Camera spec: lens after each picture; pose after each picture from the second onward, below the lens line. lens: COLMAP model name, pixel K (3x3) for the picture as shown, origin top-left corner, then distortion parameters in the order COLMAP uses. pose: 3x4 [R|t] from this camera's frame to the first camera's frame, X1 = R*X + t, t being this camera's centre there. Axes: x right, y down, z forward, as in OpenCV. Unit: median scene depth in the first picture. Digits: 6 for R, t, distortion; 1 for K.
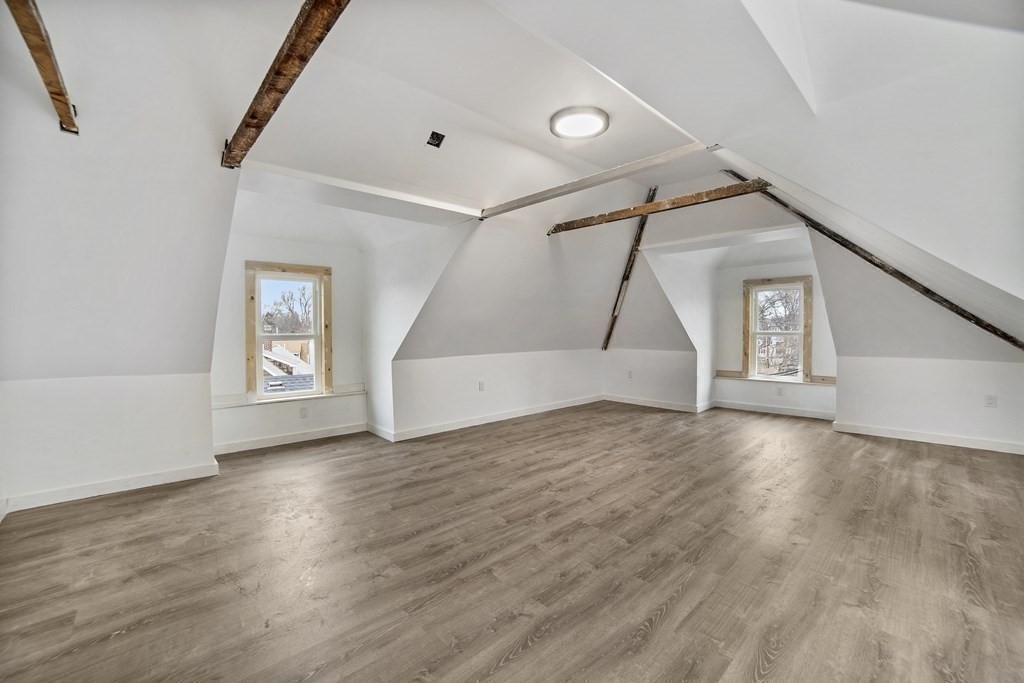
lens RADIAL K [[434.1, 0, 500.6], [0, 434.1, 339.5], [0, 0, 1]] dist [-0.101993, 0.042243]
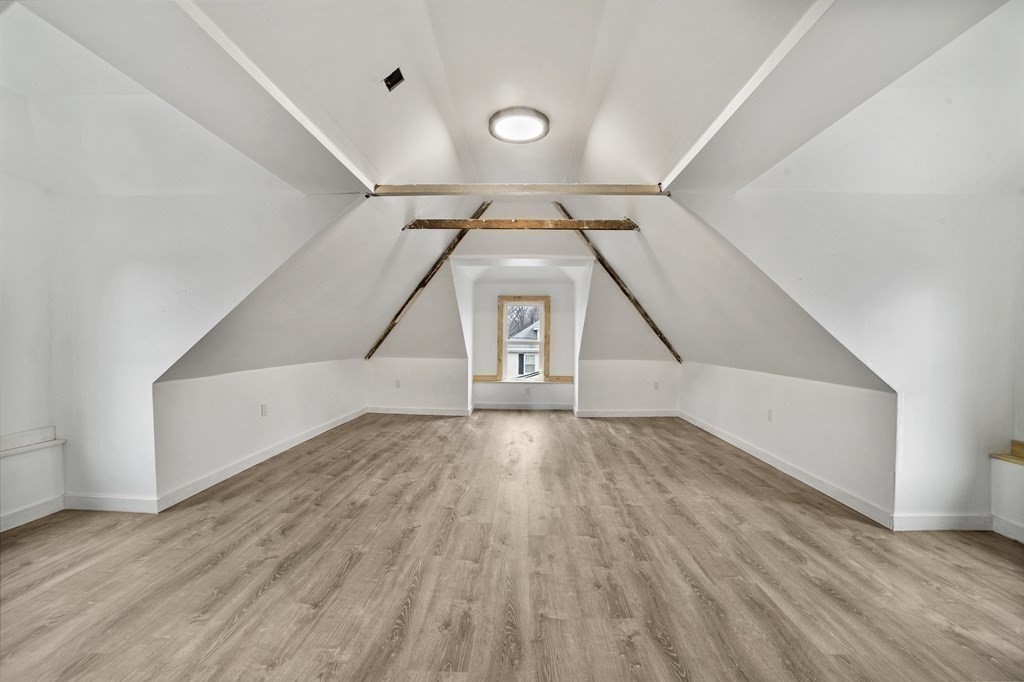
lens RADIAL K [[434.1, 0, 500.6], [0, 434.1, 339.0], [0, 0, 1]] dist [-0.101993, 0.042243]
pose [[0.689848, 0.011370, 0.723865, -0.400292], [0.003484, 0.999813, -0.019025, -0.000794], [-0.723946, 0.015647, 0.689679, 0.264671]]
